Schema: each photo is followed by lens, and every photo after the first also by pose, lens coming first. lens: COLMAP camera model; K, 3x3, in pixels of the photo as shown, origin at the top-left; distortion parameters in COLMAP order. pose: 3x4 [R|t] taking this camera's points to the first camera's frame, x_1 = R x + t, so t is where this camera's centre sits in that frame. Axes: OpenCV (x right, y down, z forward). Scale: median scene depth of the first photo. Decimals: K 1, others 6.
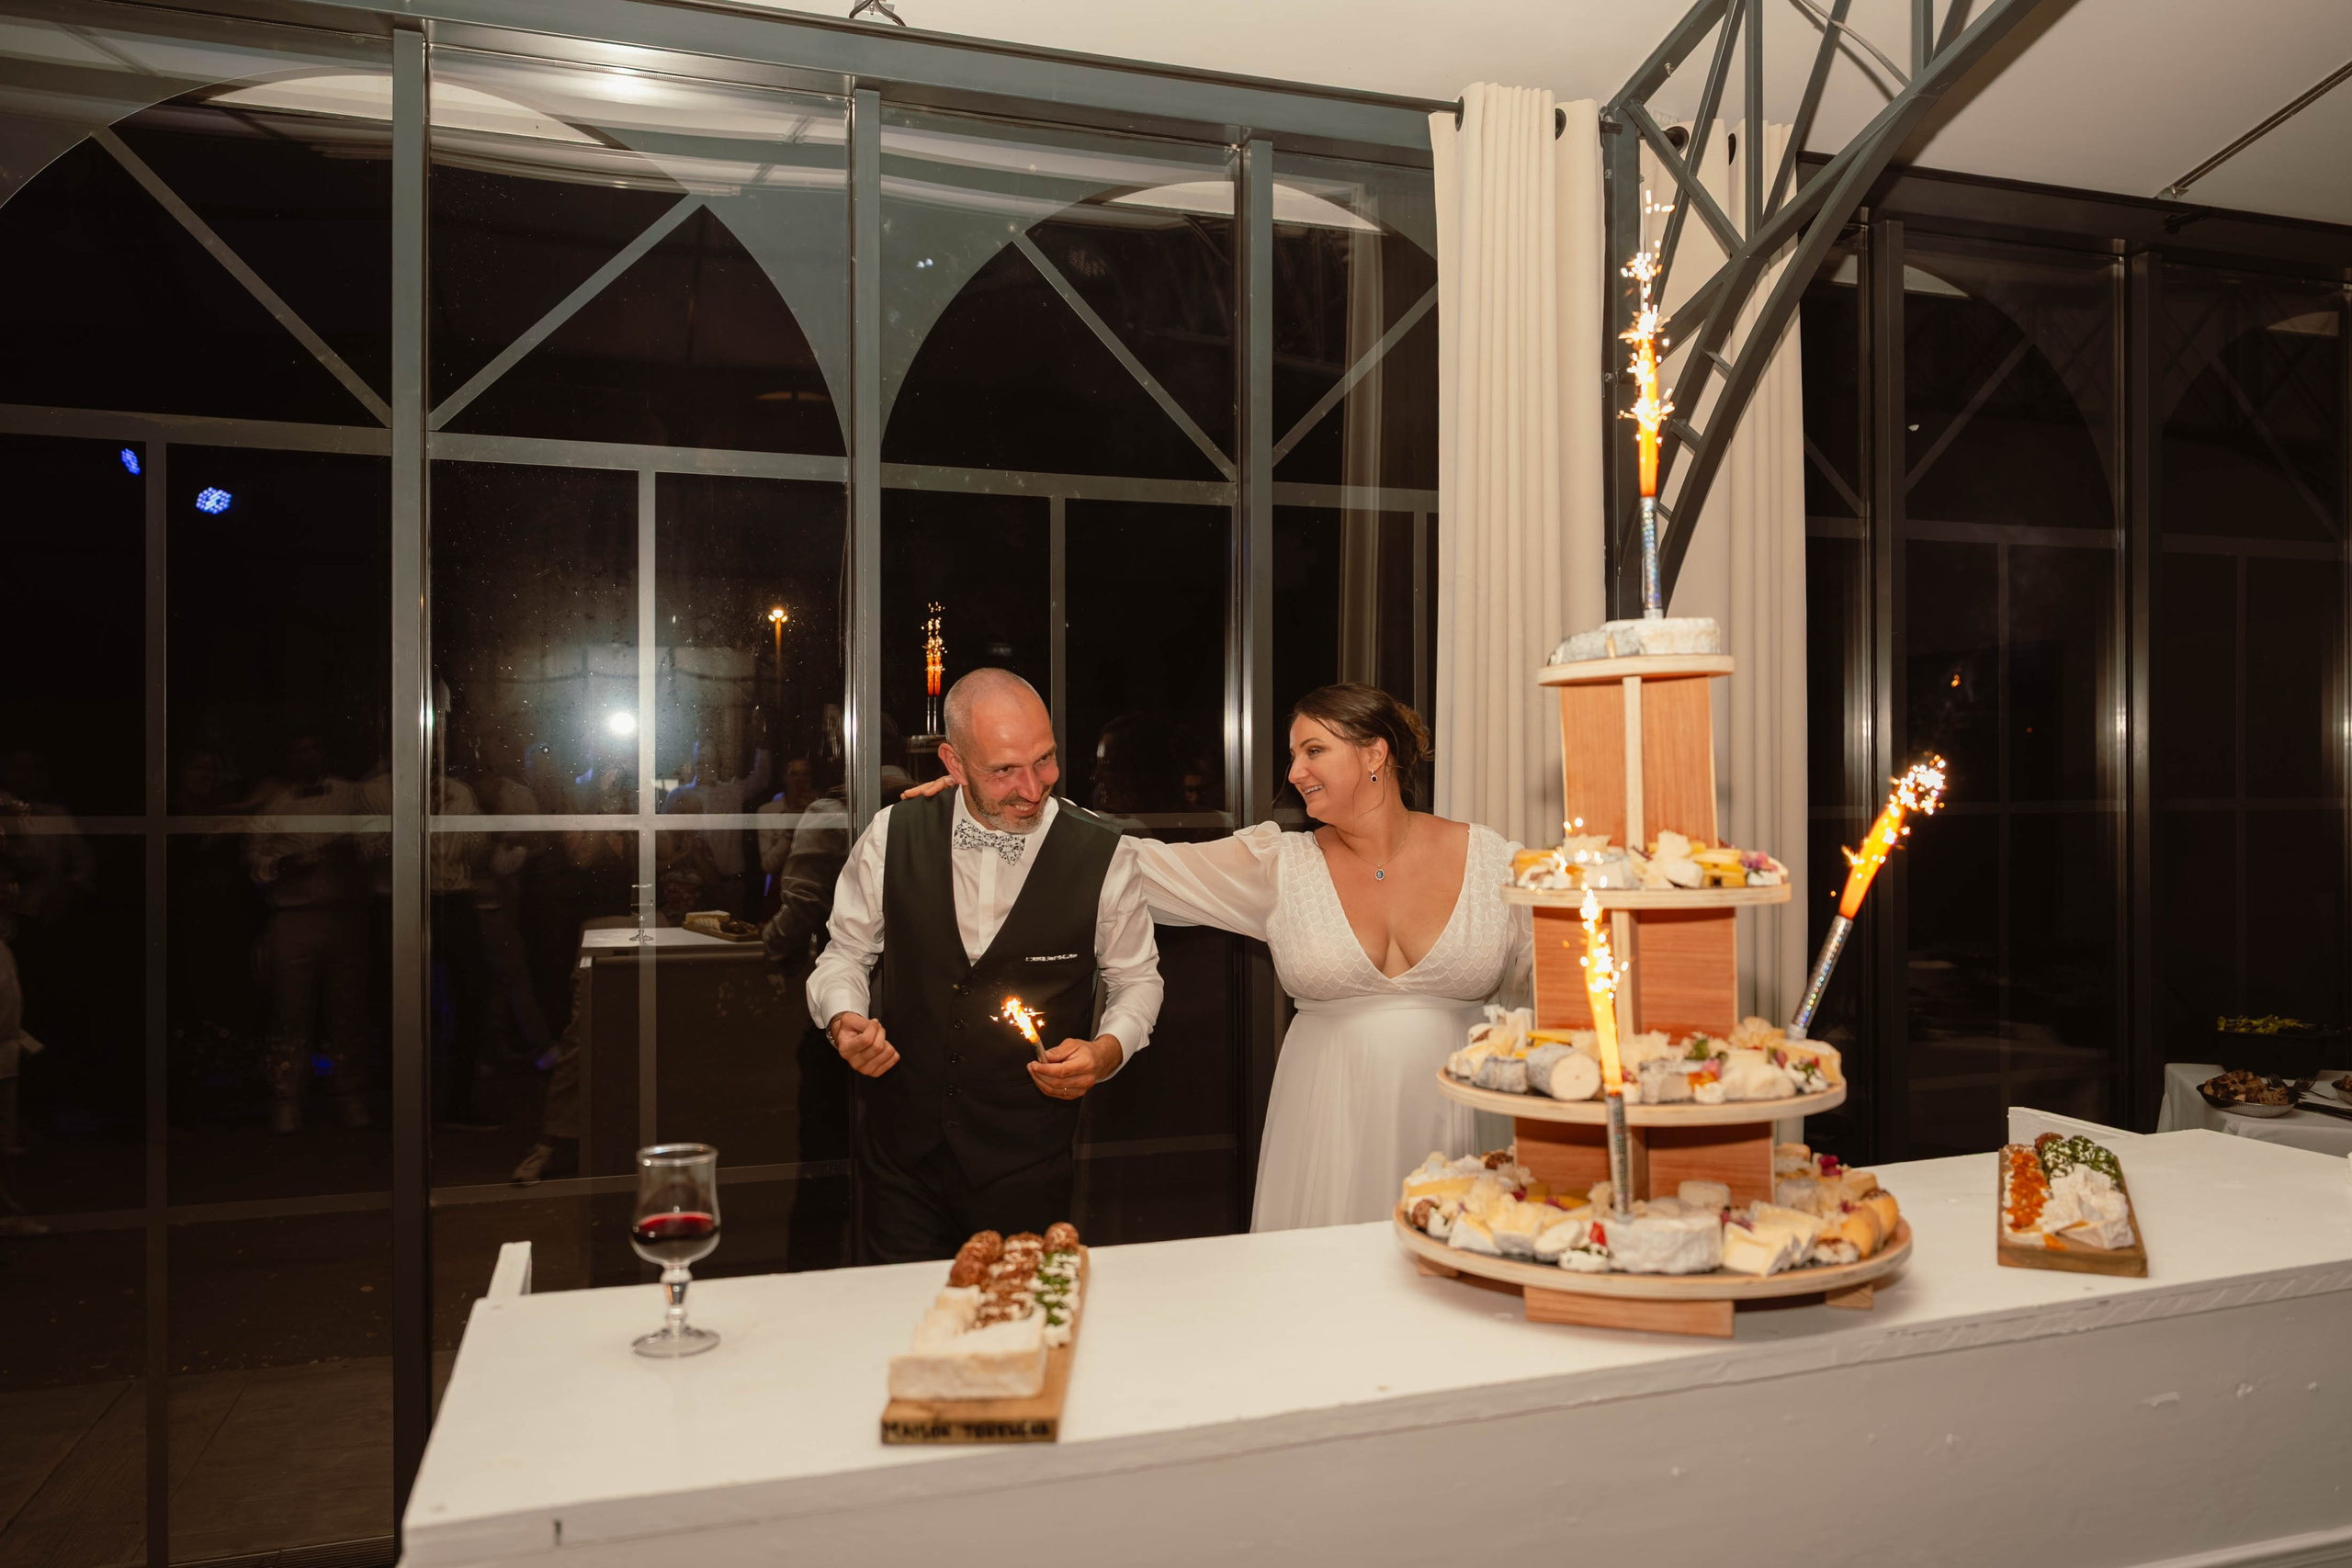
lens RADIAL K [[1624.9, 0, 1141.0], [0, 1624.9, 780.9], [0, 0, 1]] dist [-0.010207, -0.001502]
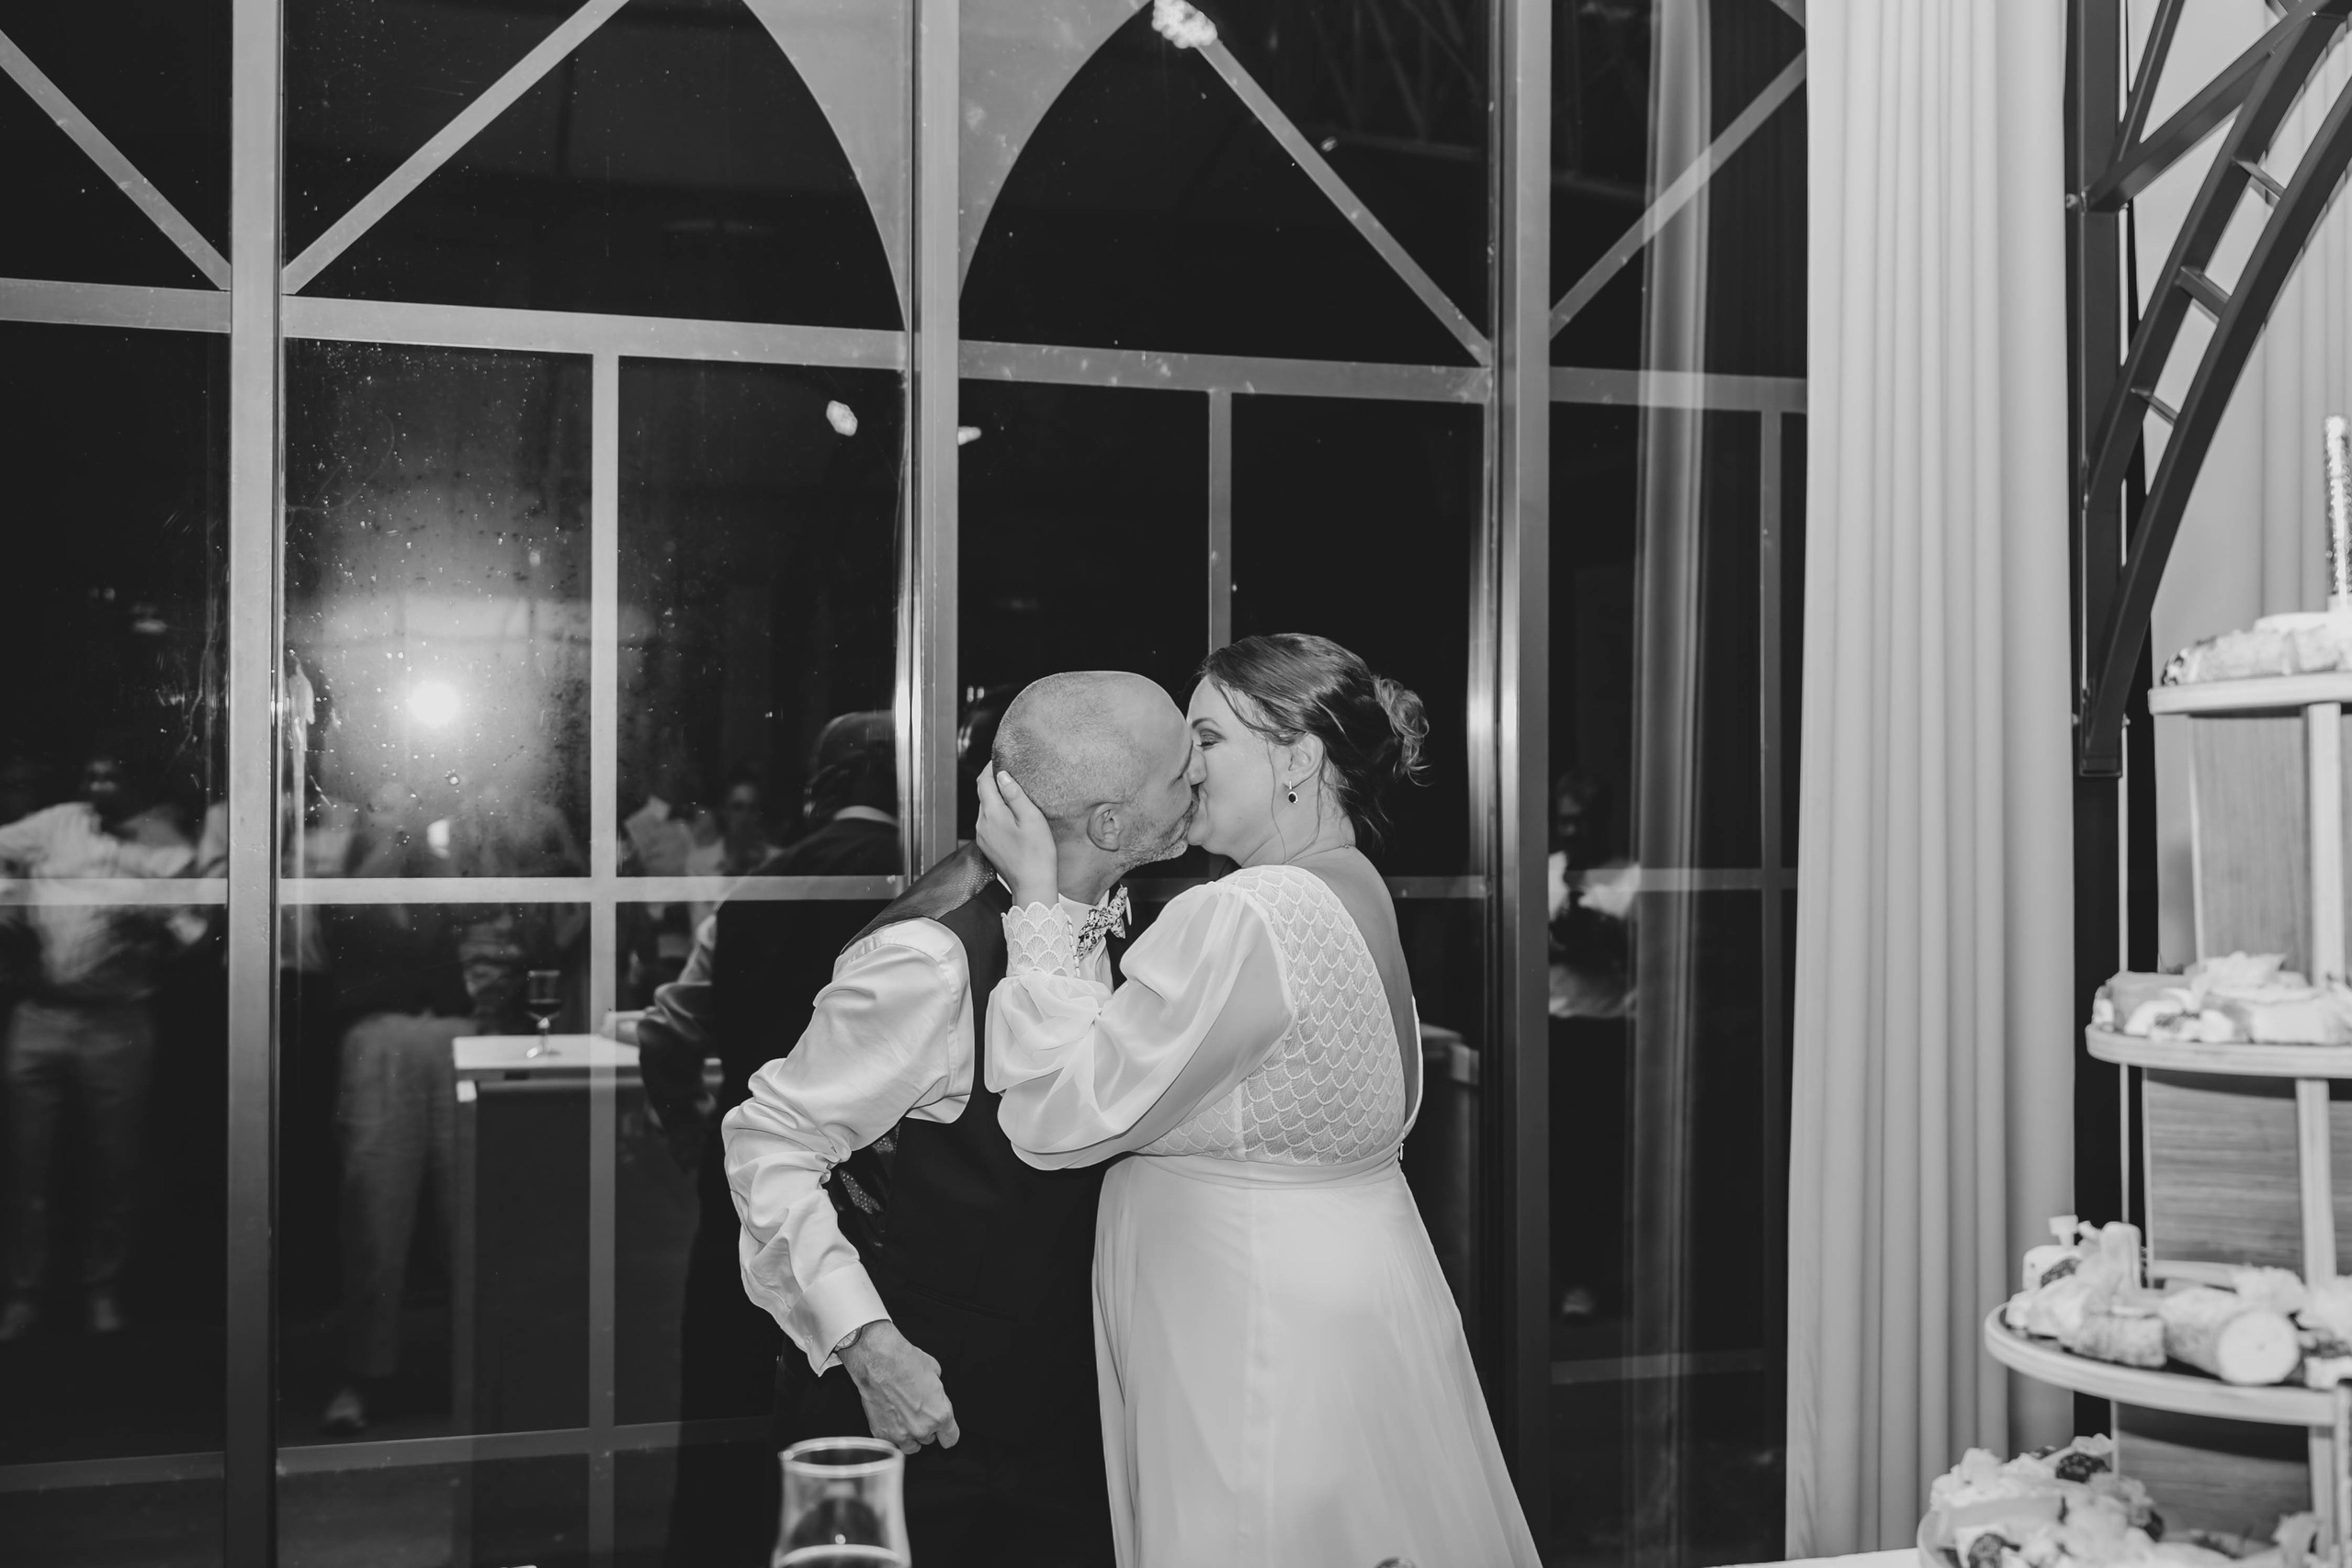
lens RADIAL K [[2461.7, 0, 1147.4], [0, 2461.7, 795.8], [0, 0, 1]] dist [0.007733, -0.012443]
pose [[0.999366, 0.003689, -0.035417, -0.117526], [-0.003811, 0.999987, -0.003388, -0.023269], [0.035404, 0.003520, 0.999367, 0.031295]]
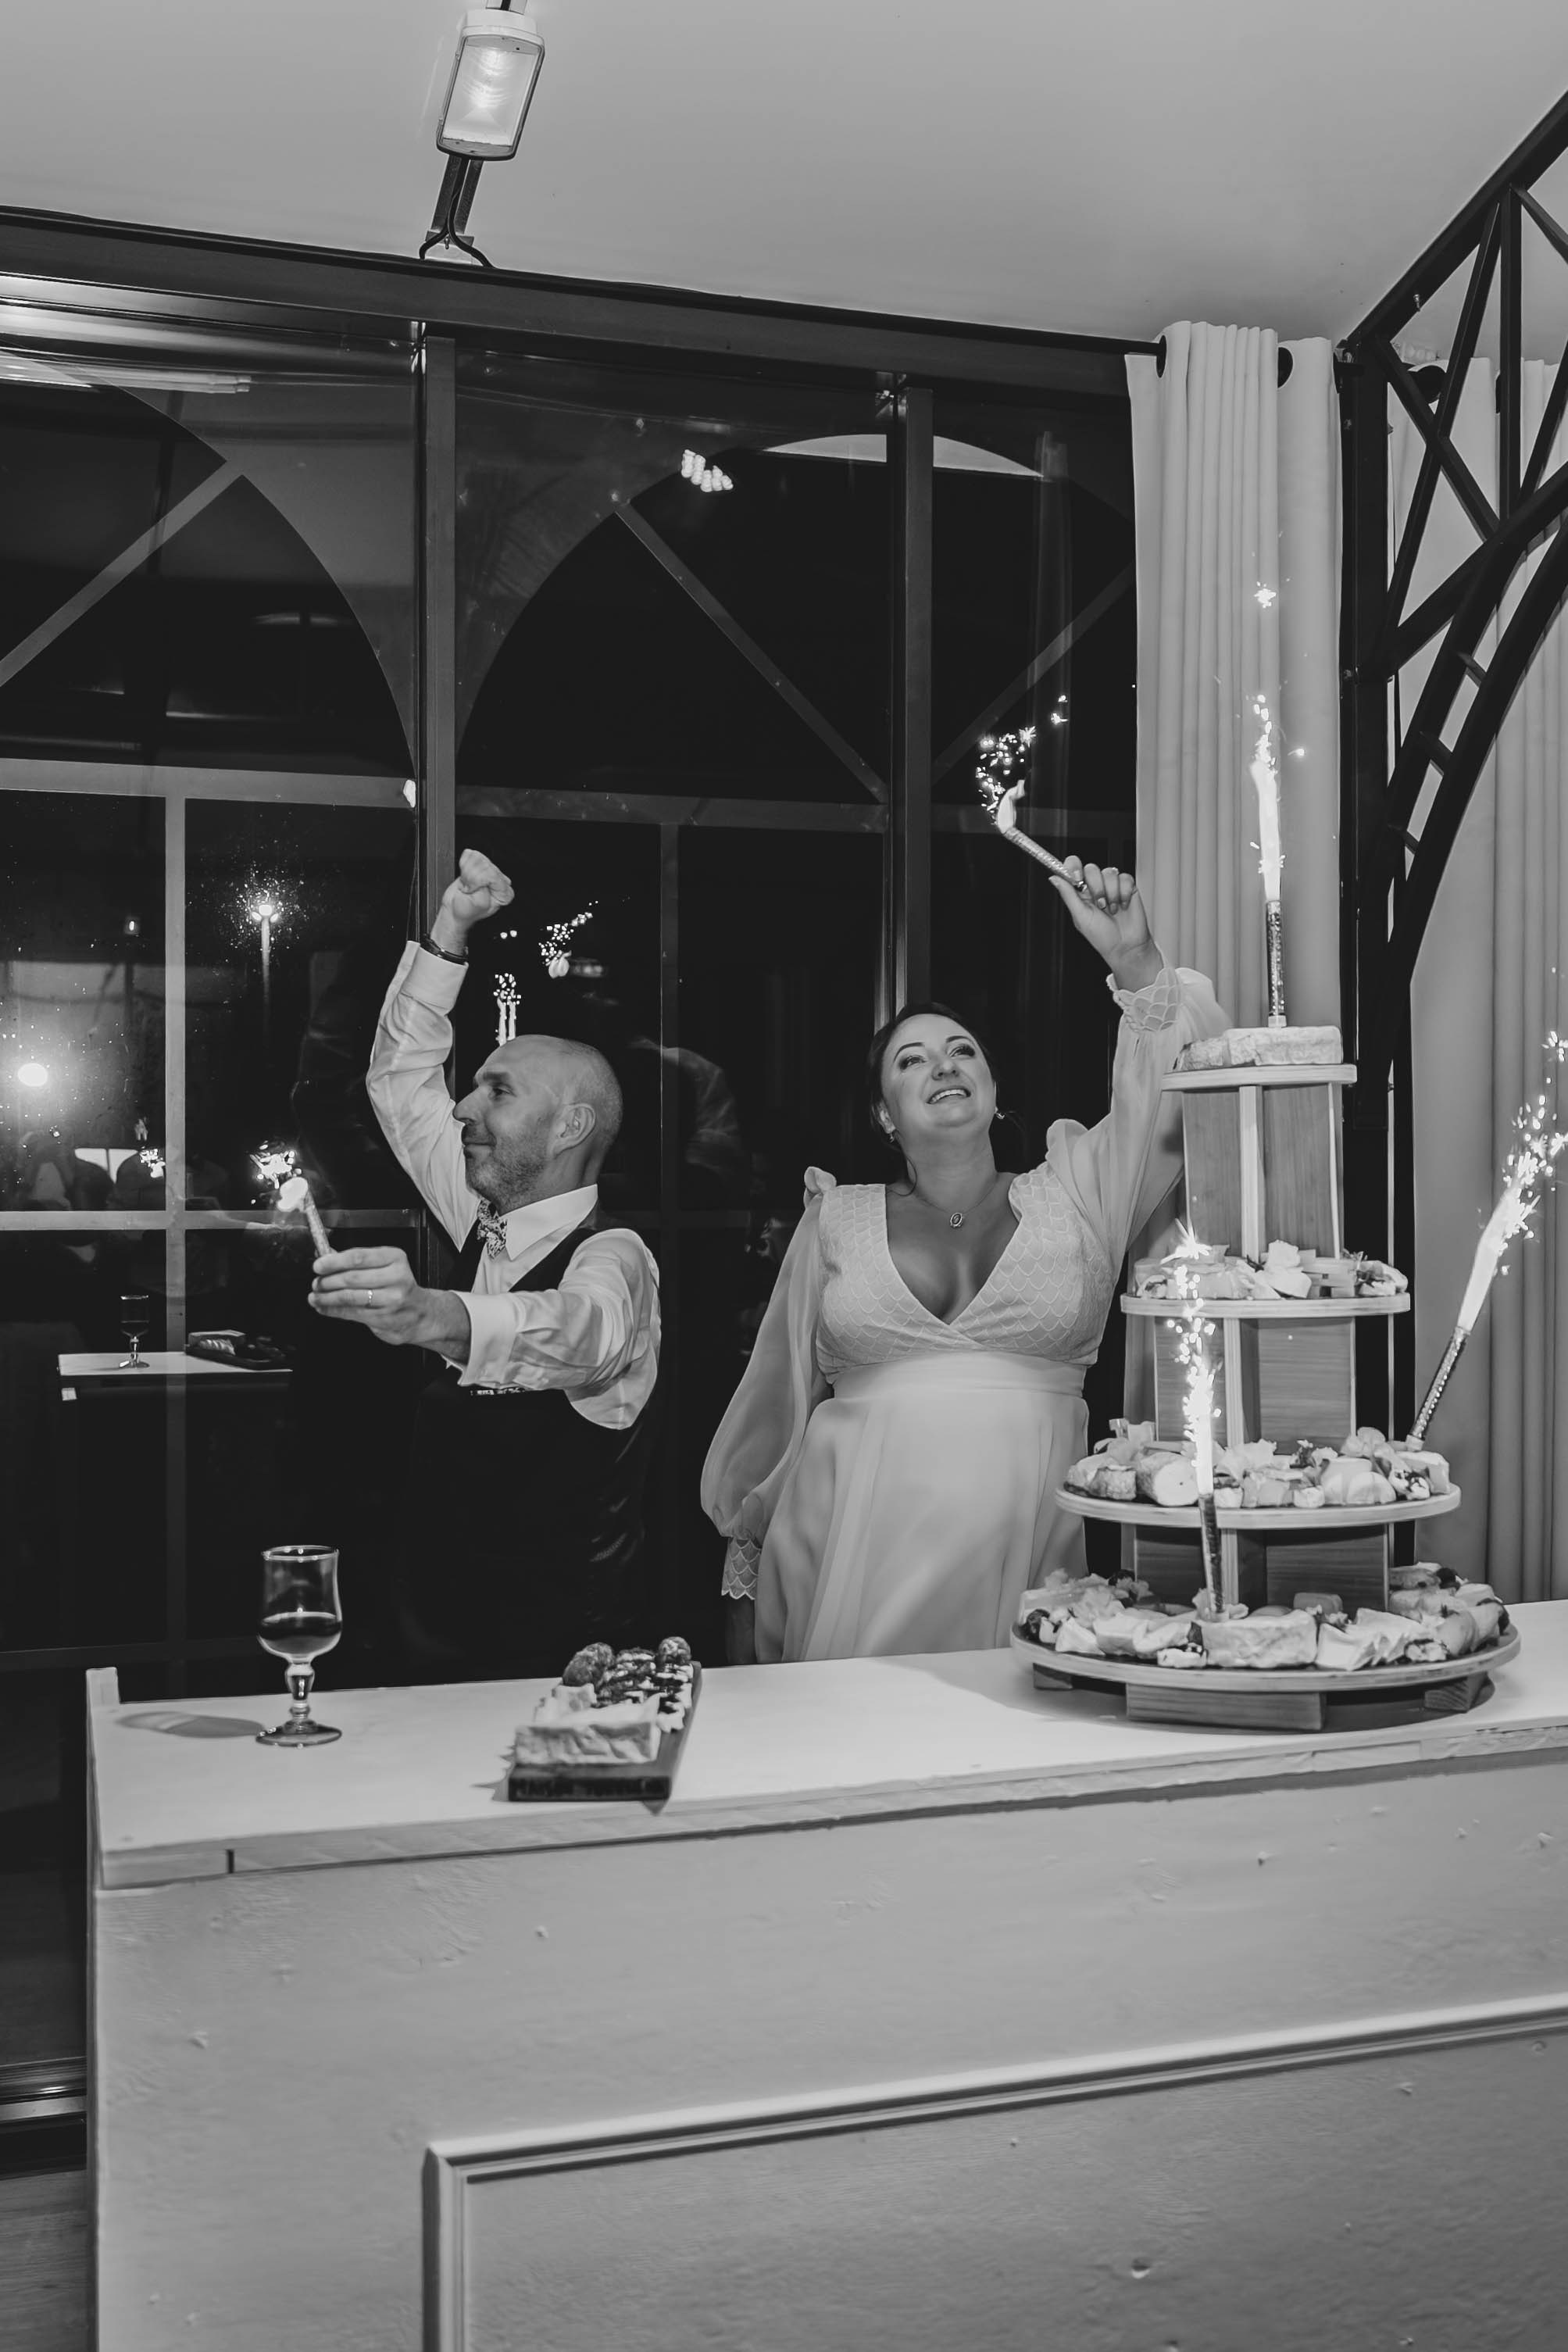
lens RADIAL K [[2271.9, 0, 784.0], [0, 2271.9, 1176.0], [0, 0, 1]] dist [-0.005125, -0.000801]
pose [[0.999995, 0.002946, 0.000733, 0.016873], [-0.002952, 0.999957, 0.008816, -0.020146], [-0.000707, -0.008818, 0.999961, -0.389304]]
